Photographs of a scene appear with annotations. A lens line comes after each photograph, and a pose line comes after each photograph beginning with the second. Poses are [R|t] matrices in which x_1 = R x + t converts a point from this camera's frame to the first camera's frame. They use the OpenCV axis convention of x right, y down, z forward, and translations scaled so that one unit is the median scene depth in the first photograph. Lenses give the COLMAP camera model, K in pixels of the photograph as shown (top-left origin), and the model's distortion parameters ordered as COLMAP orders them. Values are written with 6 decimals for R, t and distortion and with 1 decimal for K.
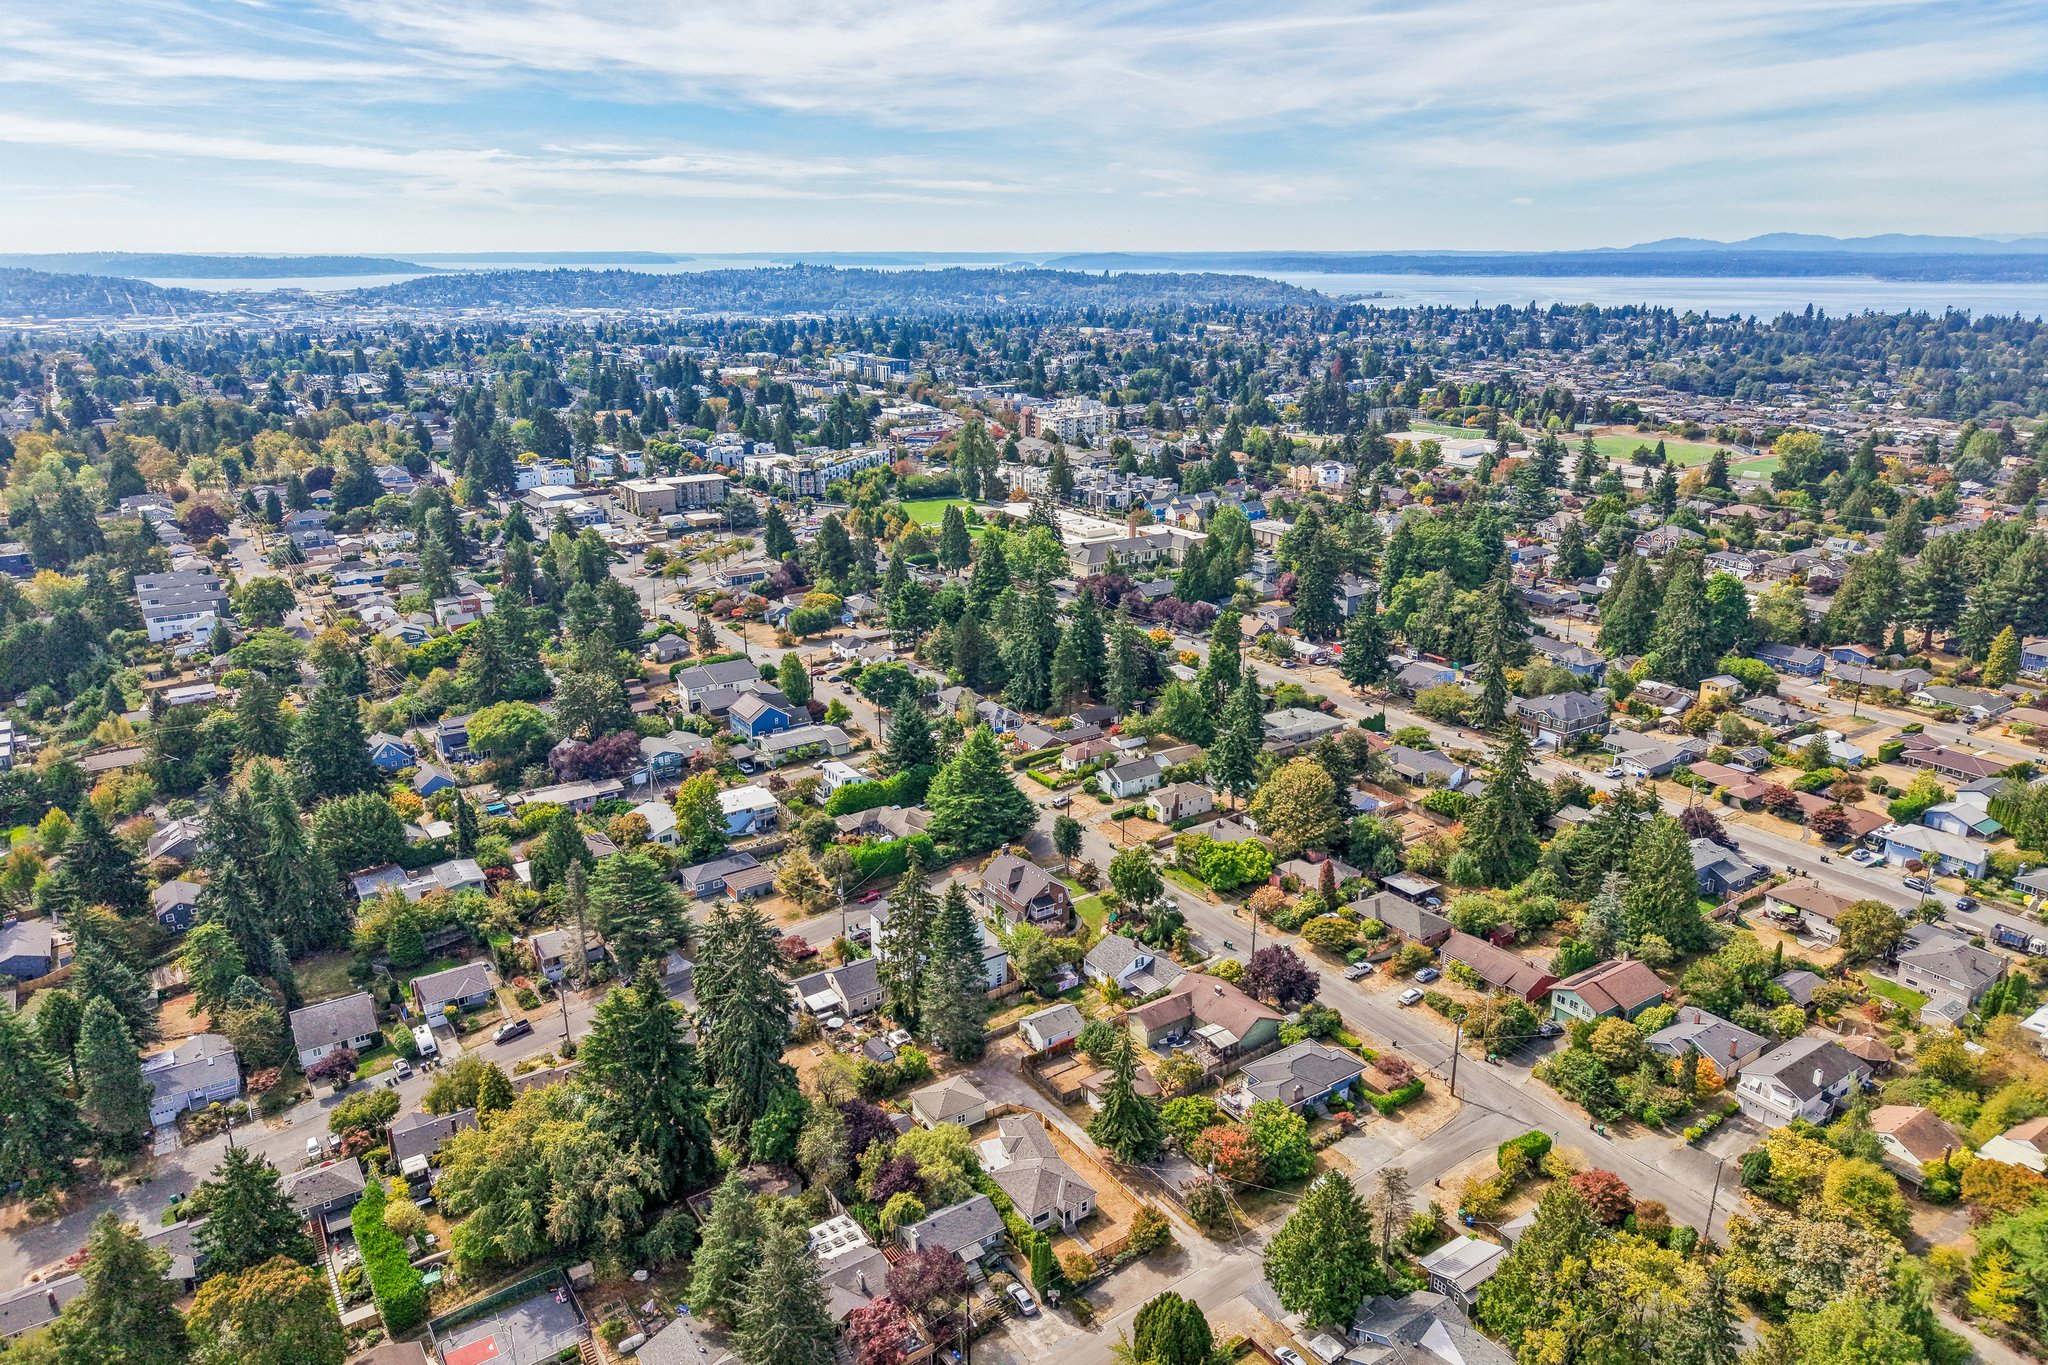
lens RADIAL K [[1427.6, 0, 1024.0], [0, 1427.6, 682.5], [0, 0, 1]] dist [0.029373, -0.027214]
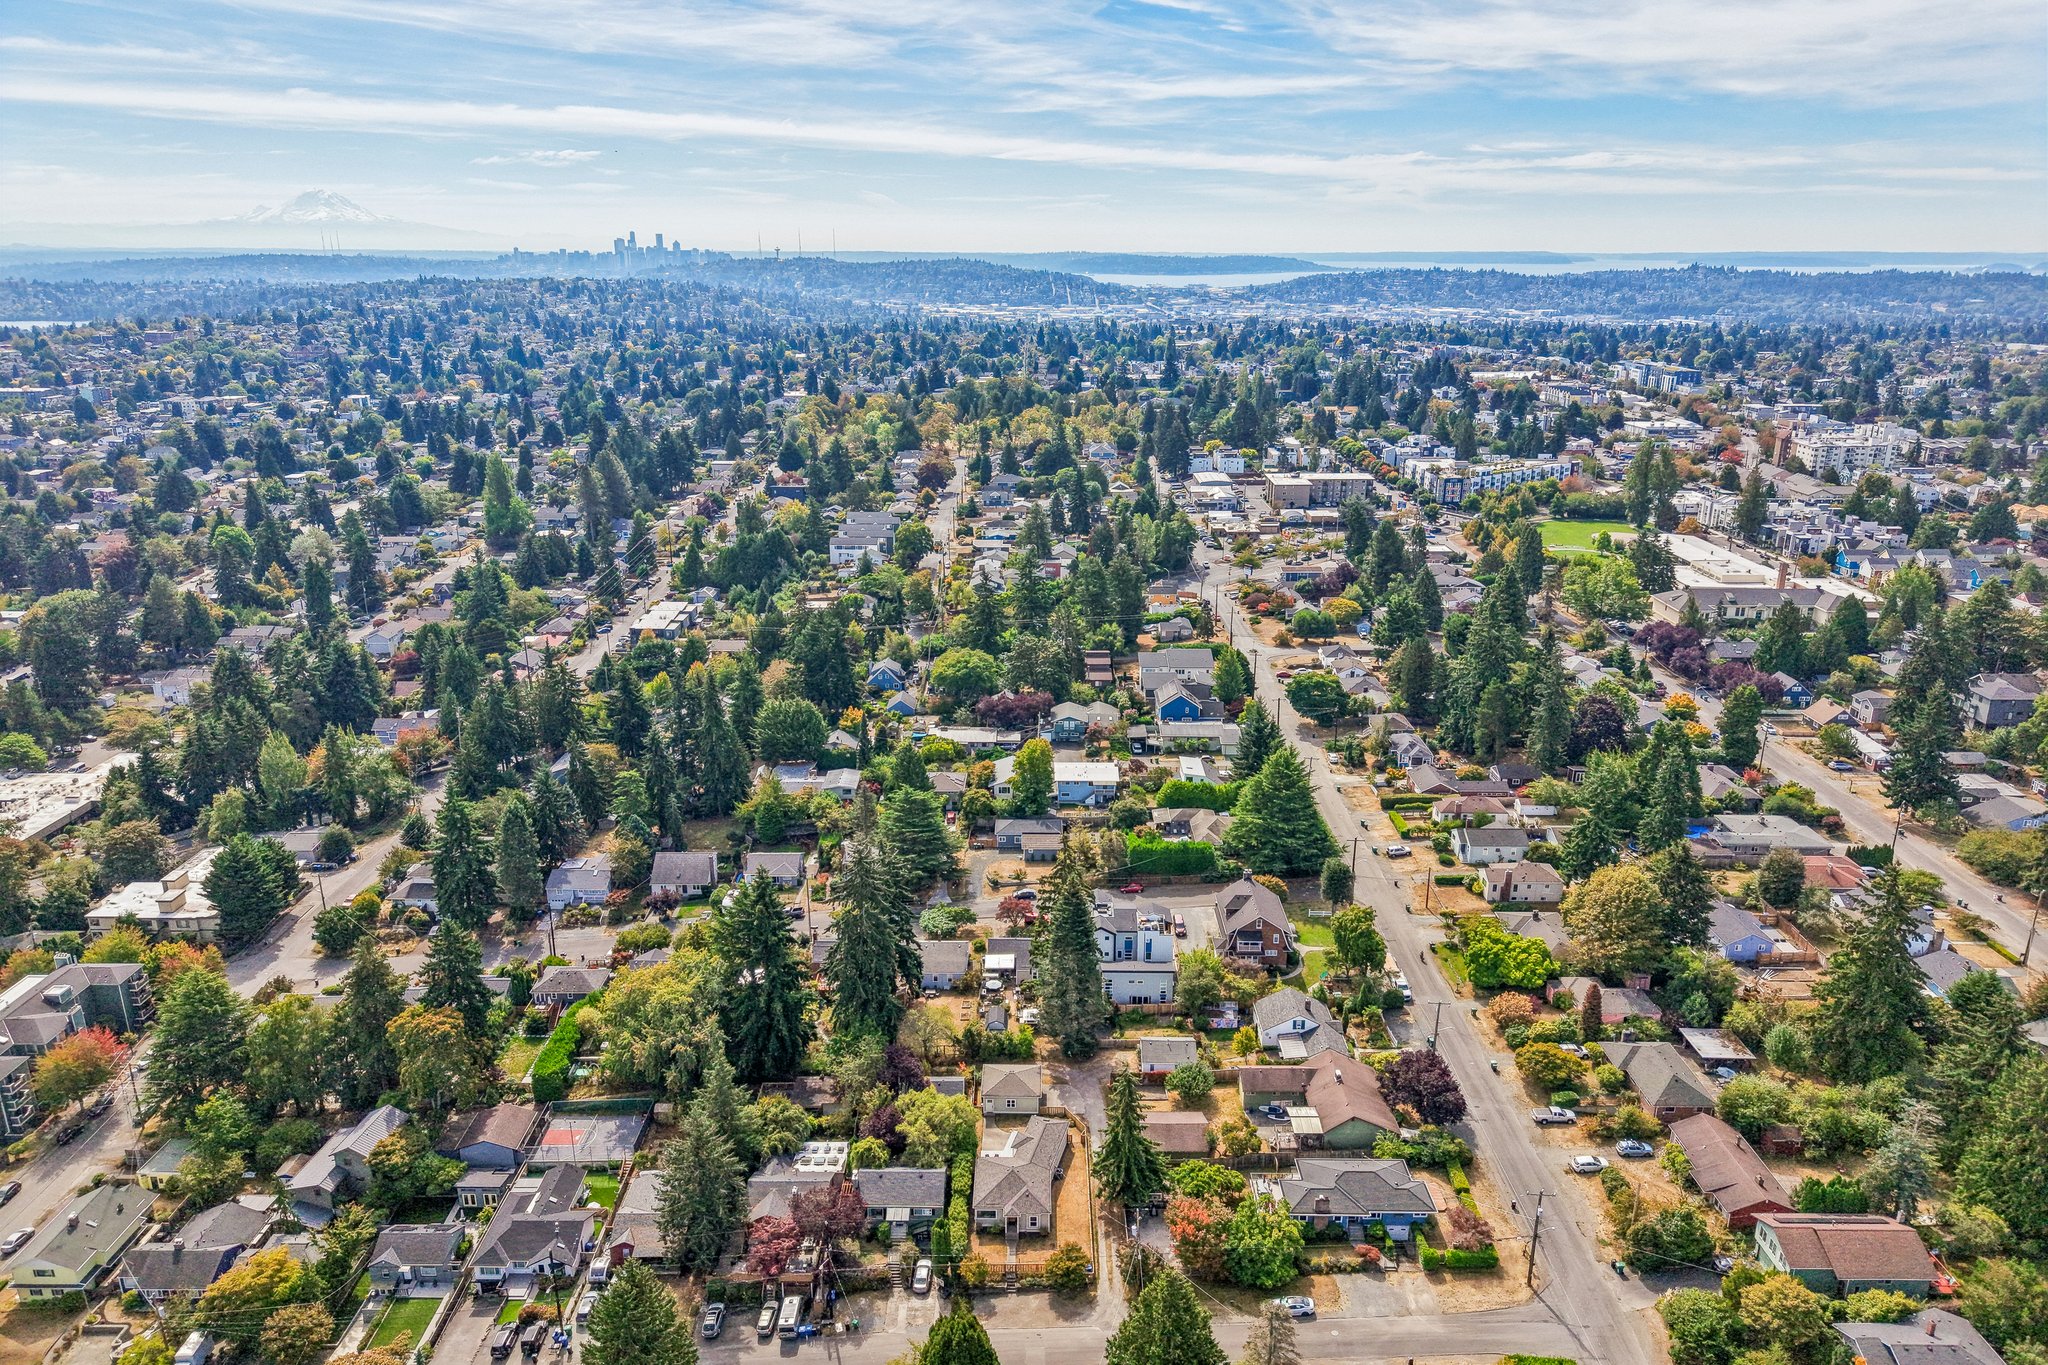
lens RADIAL K [[1399.2, 0, 1000.0], [0, 1399.2, 712.1], [0, 0, 1]] dist [0.011098, -0.005606]
pose [[0.813014, 0.185208, -0.552002, 0.366936], [-0.171229, 0.982190, 0.077350, -0.035527], [0.556497, 0.031632, 0.830247, 0.134553]]
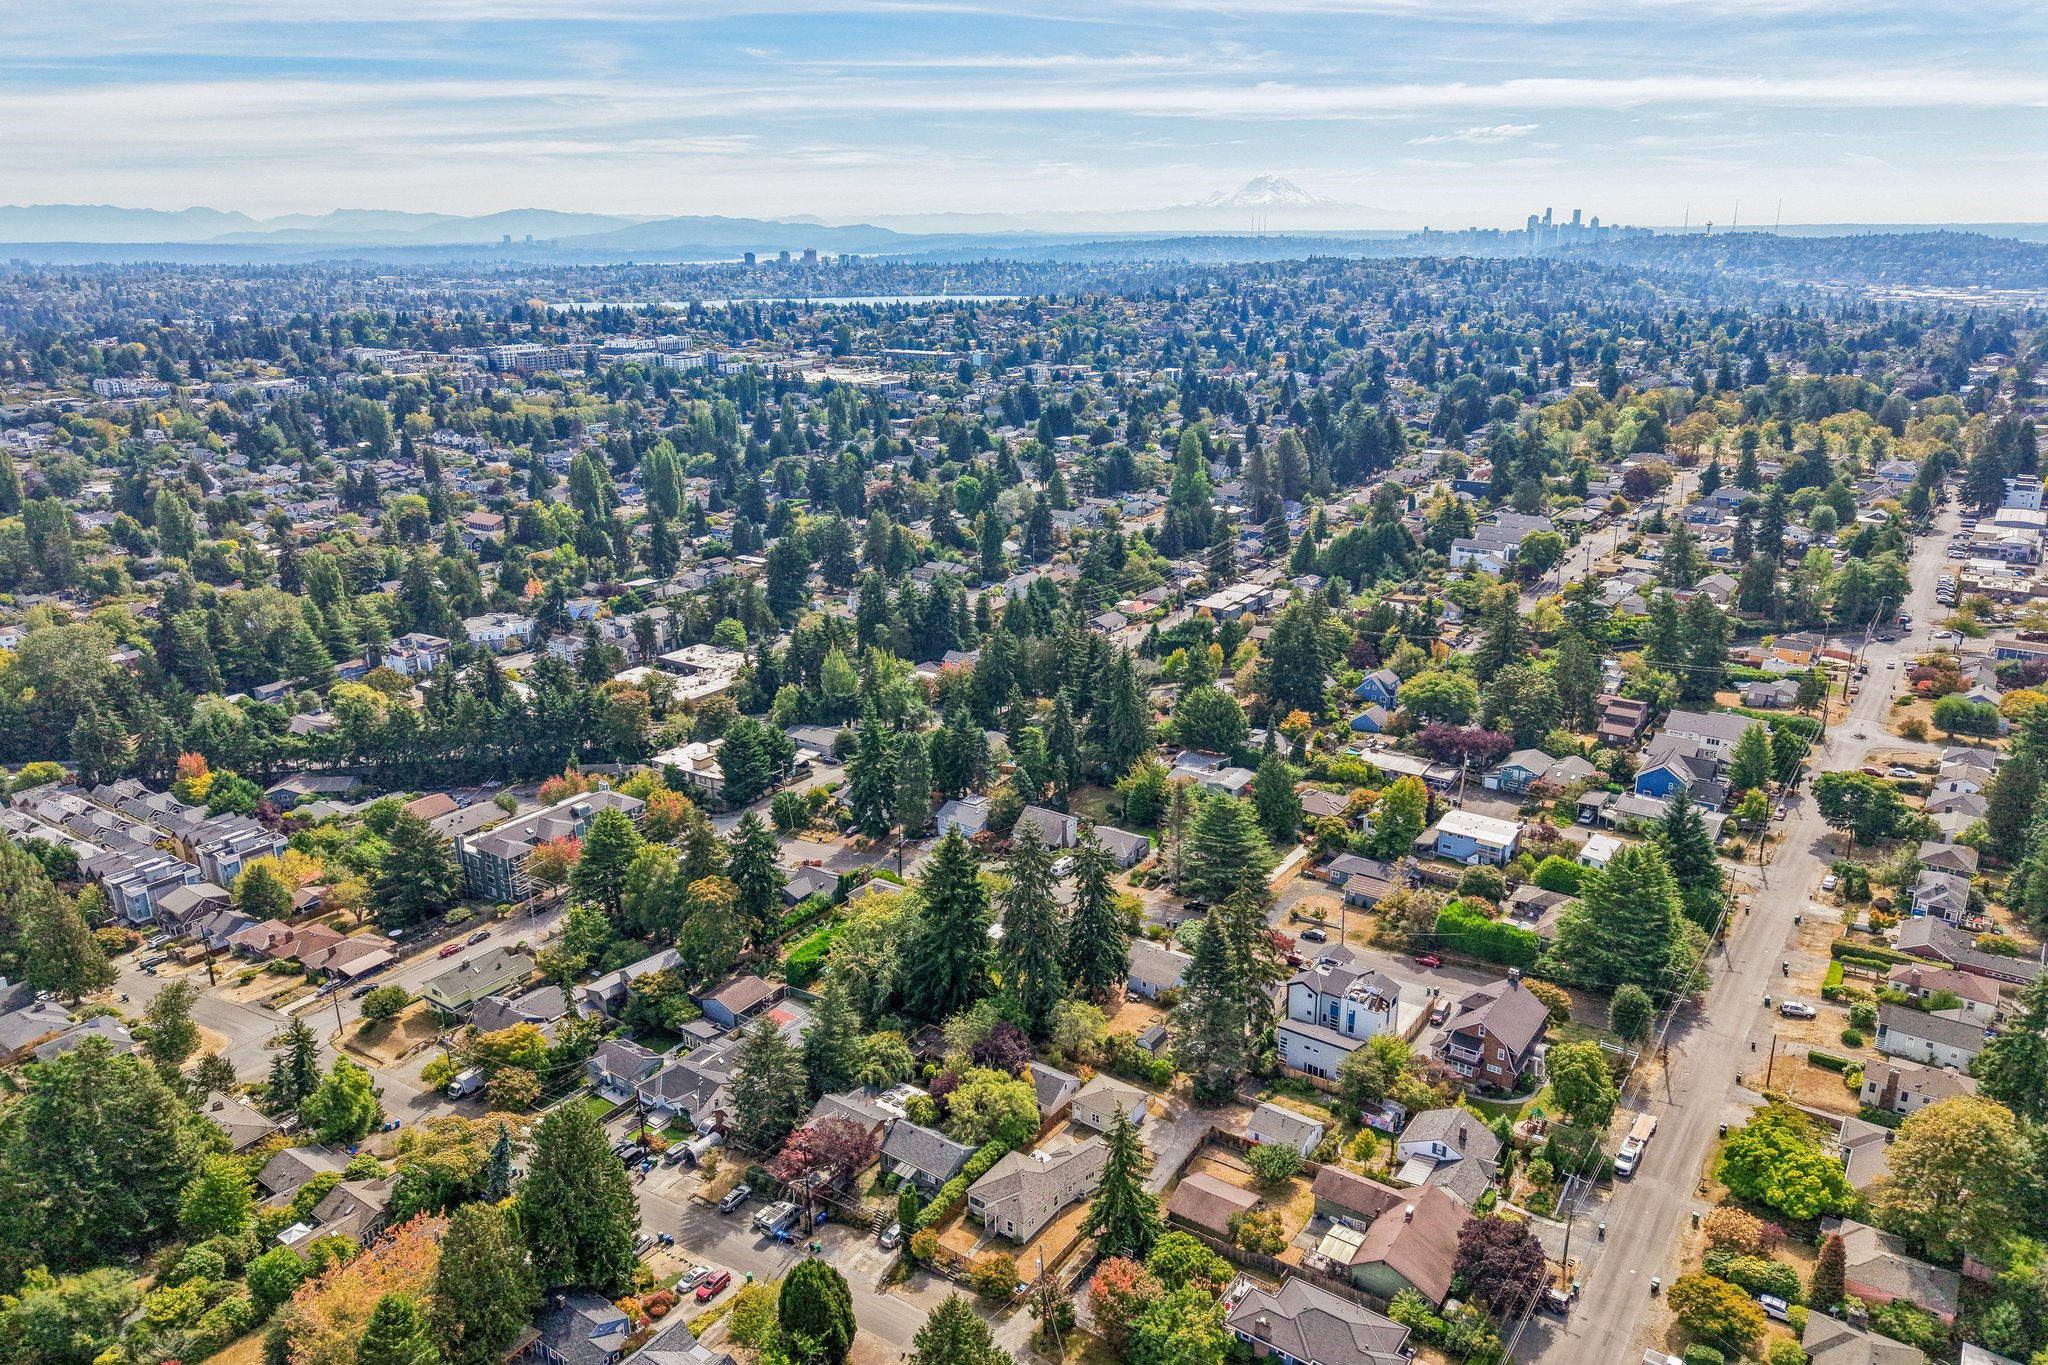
lens RADIAL K [[1422.6, 0, 989.1], [0, 1422.6, 680.5], [0, 0, 1]] dist [0.010011, -0.003433]
pose [[0.319737, 0.282797, -0.904320, 0.604655], [-0.264447, 0.943129, 0.201434, -0.130242], [0.909855, 0.174738, 0.376338, 0.420127]]
